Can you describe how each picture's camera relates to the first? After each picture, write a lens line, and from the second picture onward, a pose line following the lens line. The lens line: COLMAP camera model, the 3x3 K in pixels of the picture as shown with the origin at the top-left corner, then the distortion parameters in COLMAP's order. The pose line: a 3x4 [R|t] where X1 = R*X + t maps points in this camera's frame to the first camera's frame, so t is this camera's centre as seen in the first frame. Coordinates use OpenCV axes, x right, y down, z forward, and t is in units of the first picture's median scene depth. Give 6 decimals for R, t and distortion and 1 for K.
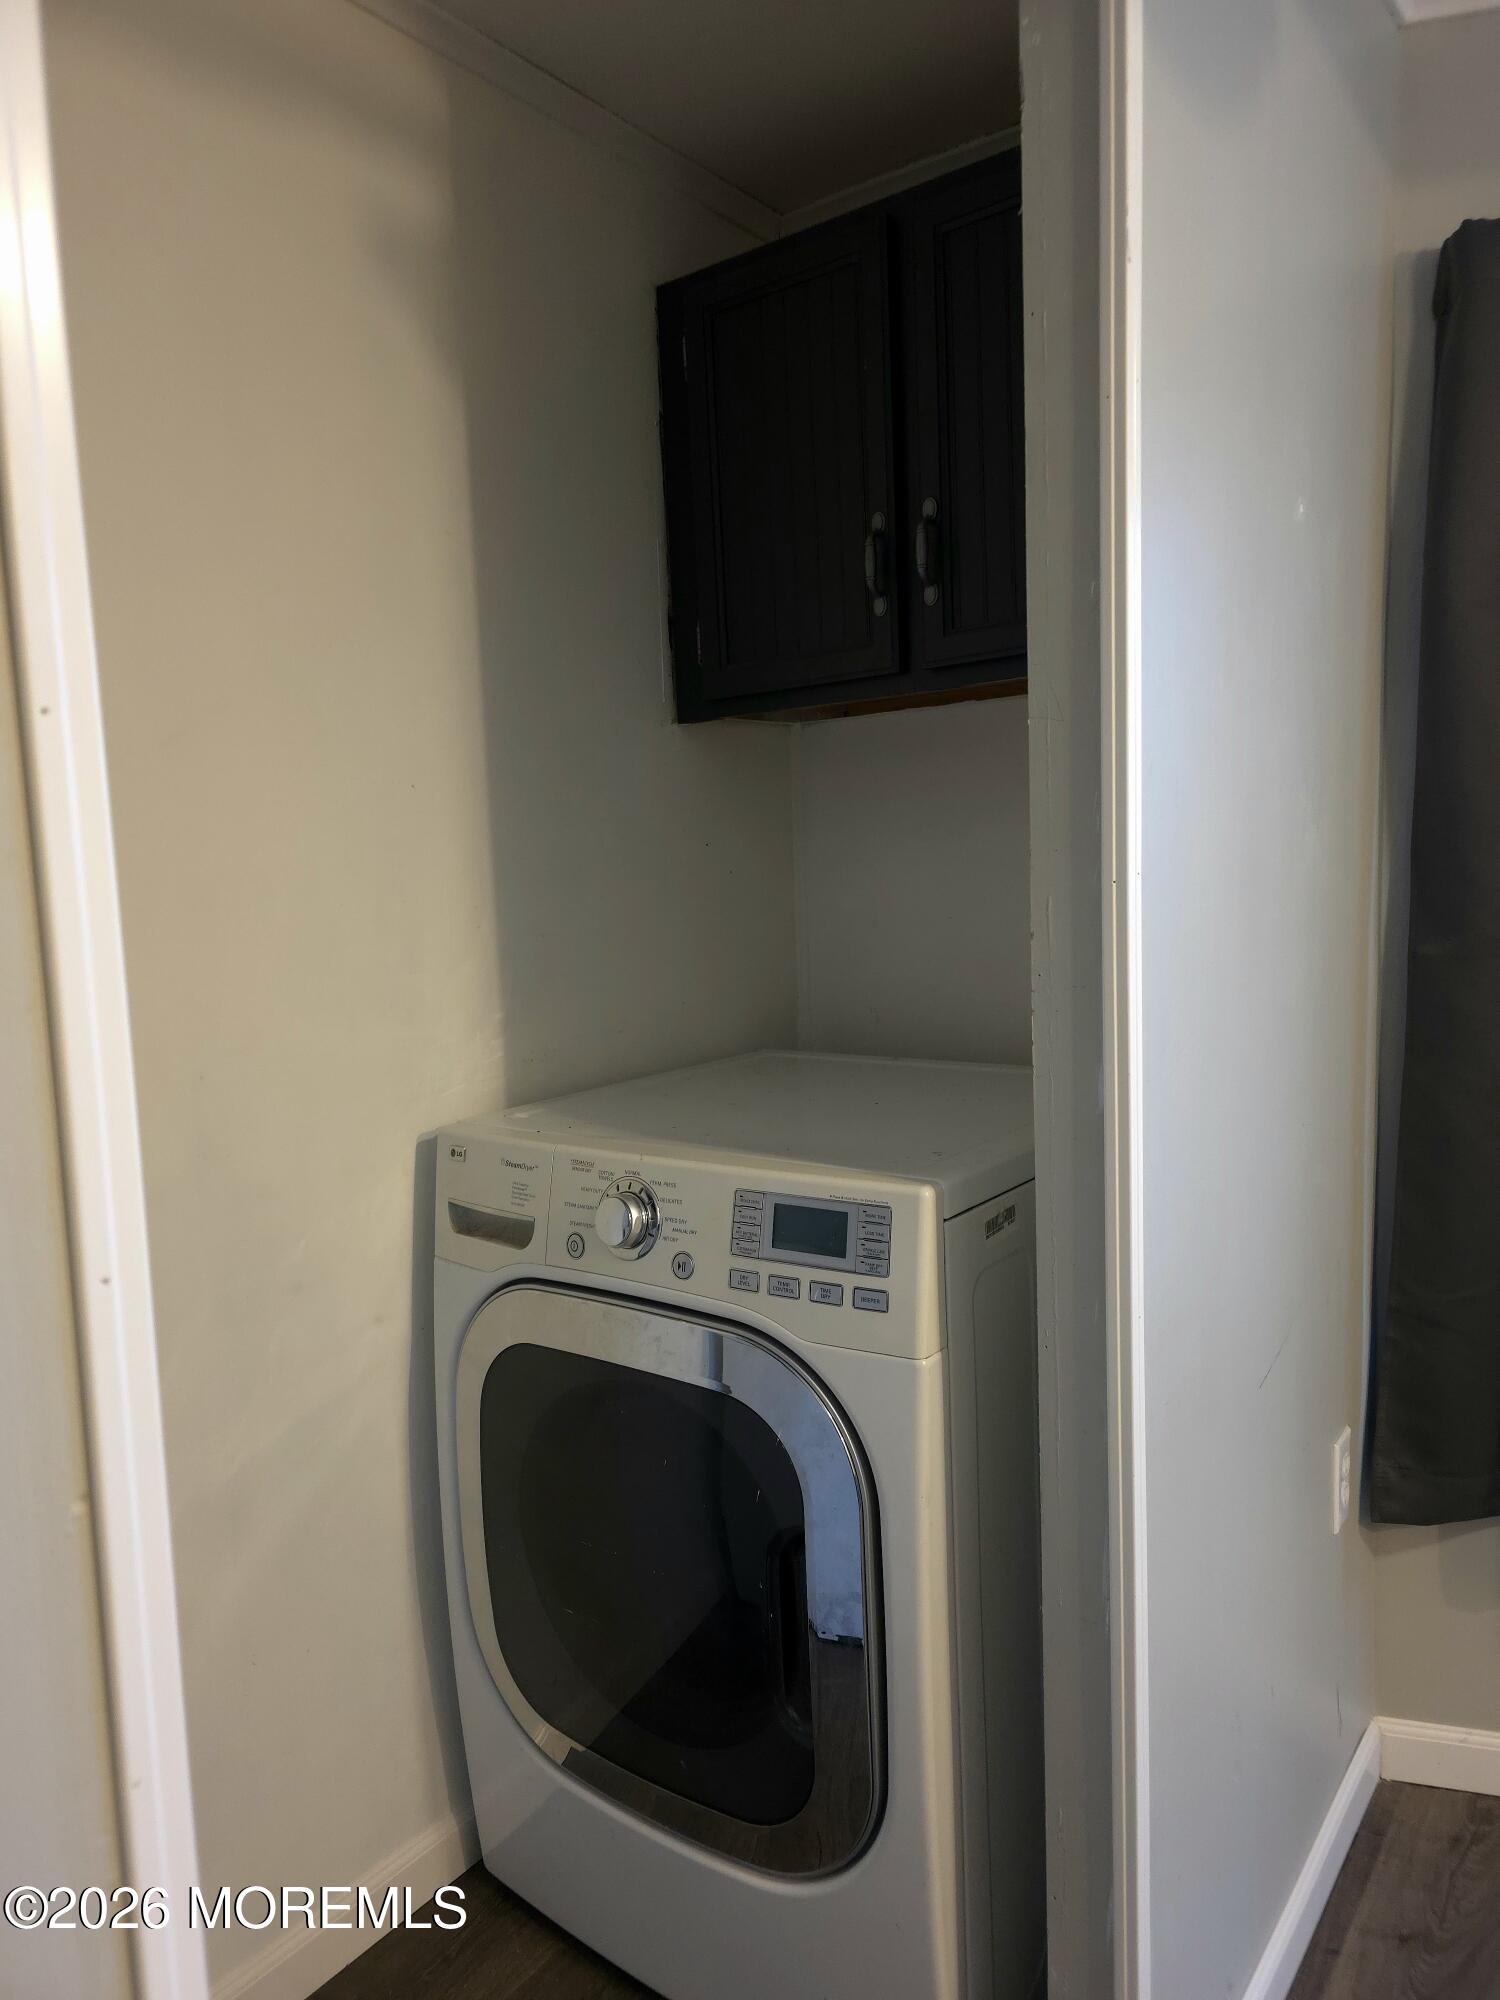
lens RADIAL K [[1338.6, 0, 750.9], [0, 1338.6, 1000.3], [0, 0, 1]] dist [0.043911, -0.030773]
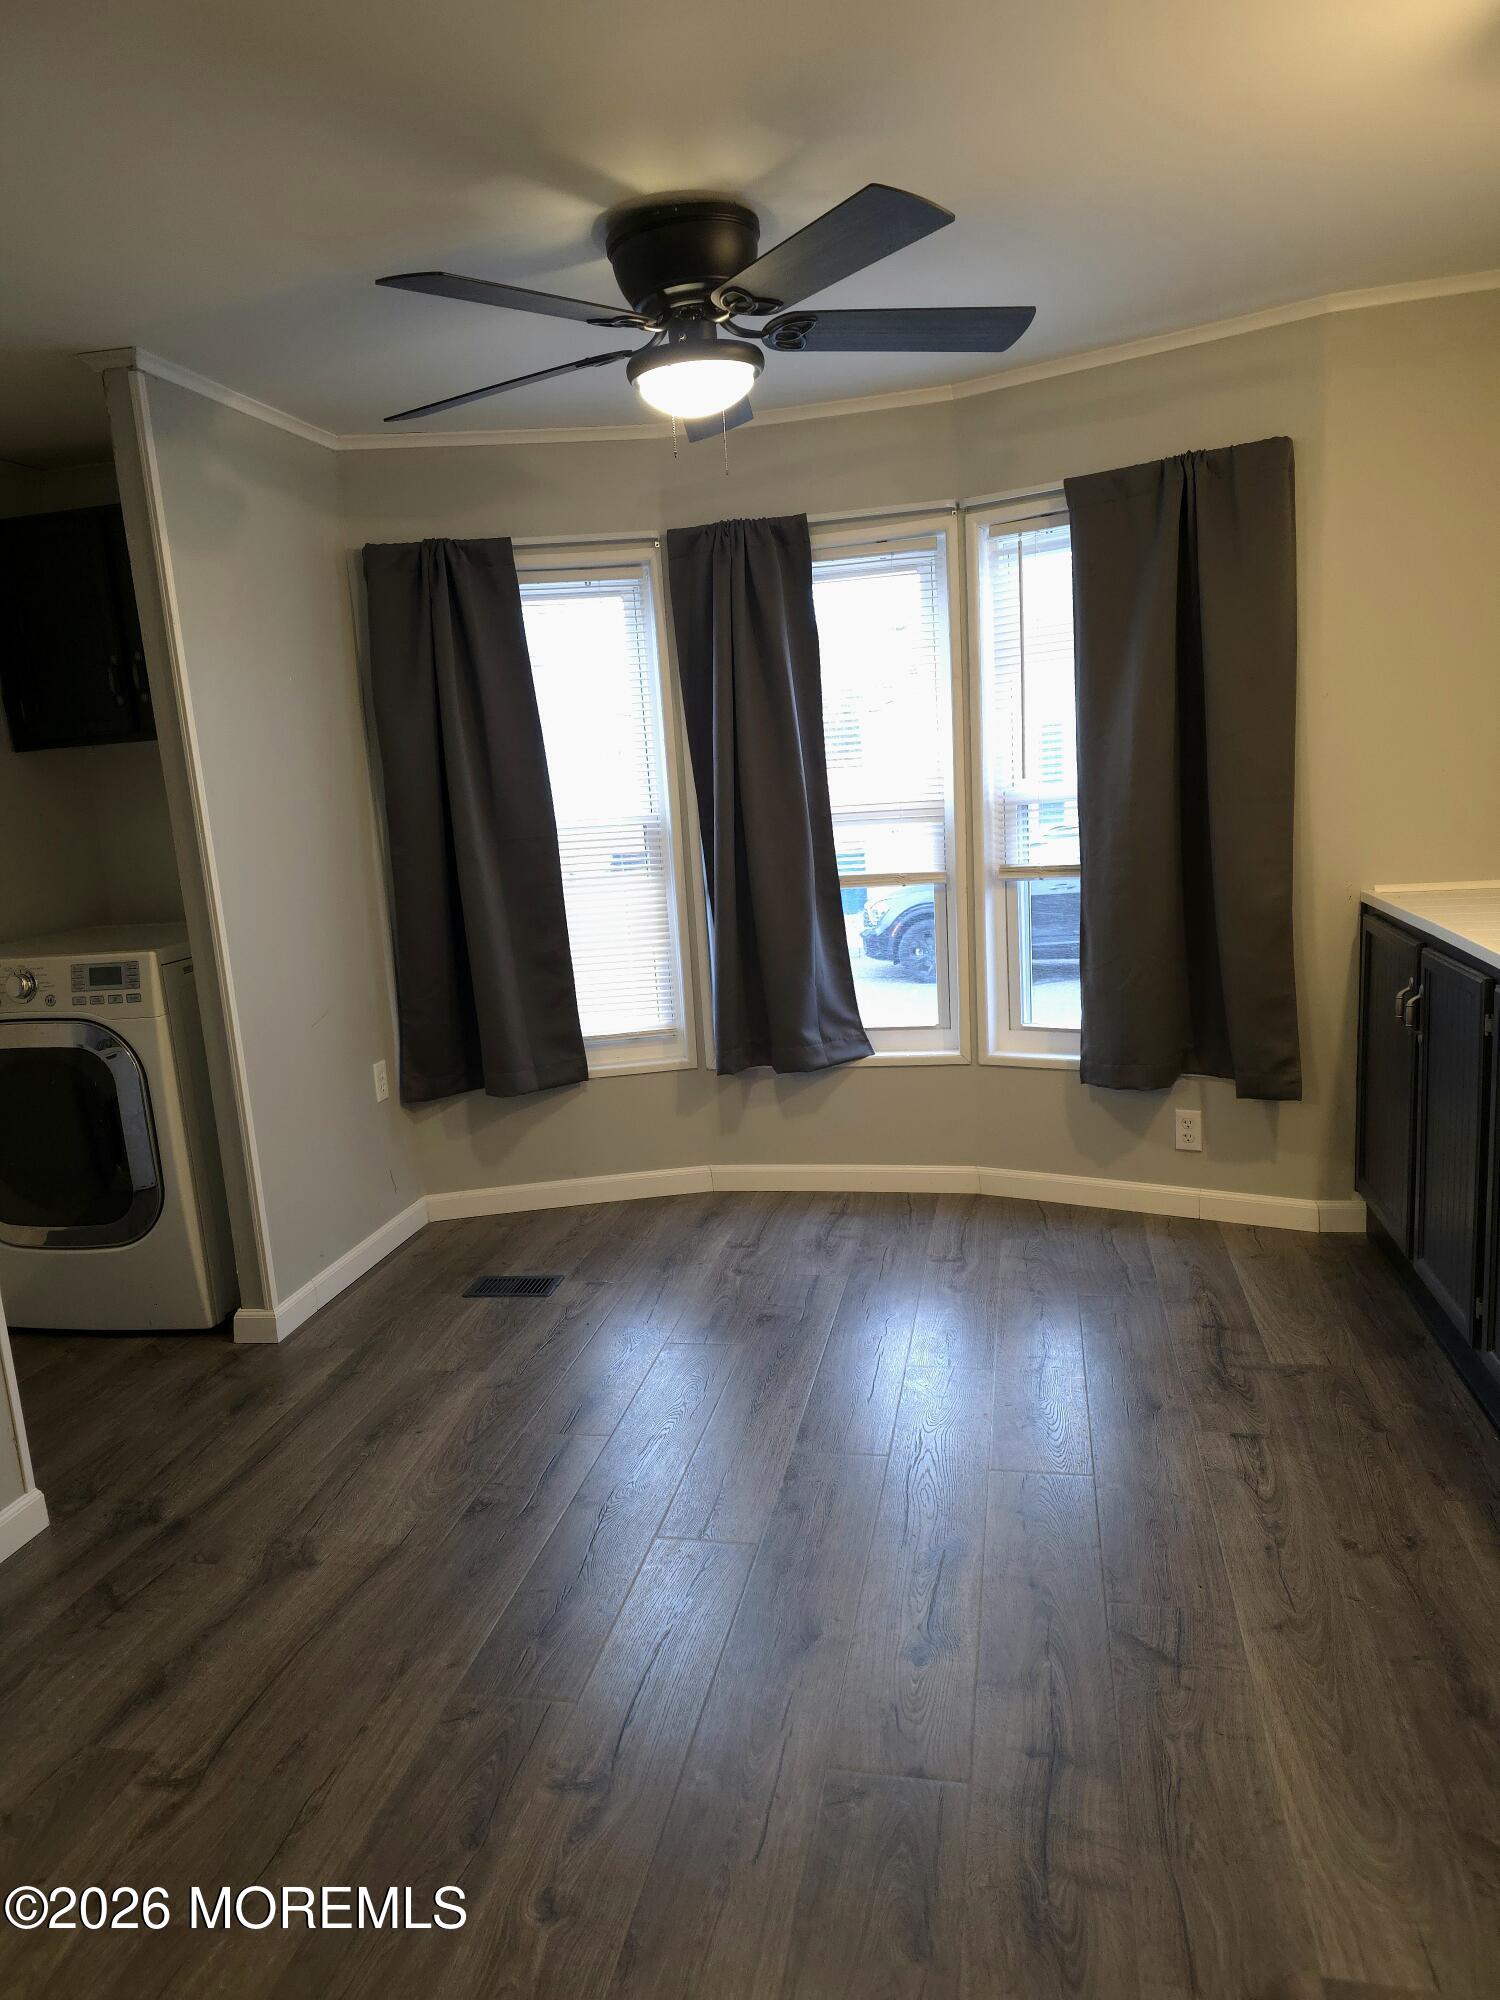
lens RADIAL K [[1338.6, 0, 712.0], [0, 1338.6, 992.6], [0, 0, 1]] dist [0.043911, -0.030773]
pose [[0.907312, -0.101032, 0.408138, 0.039492], [0.084567, 0.994714, 0.058240, 0.148703], [-0.411865, -0.018327, 0.911061, -1.724371]]
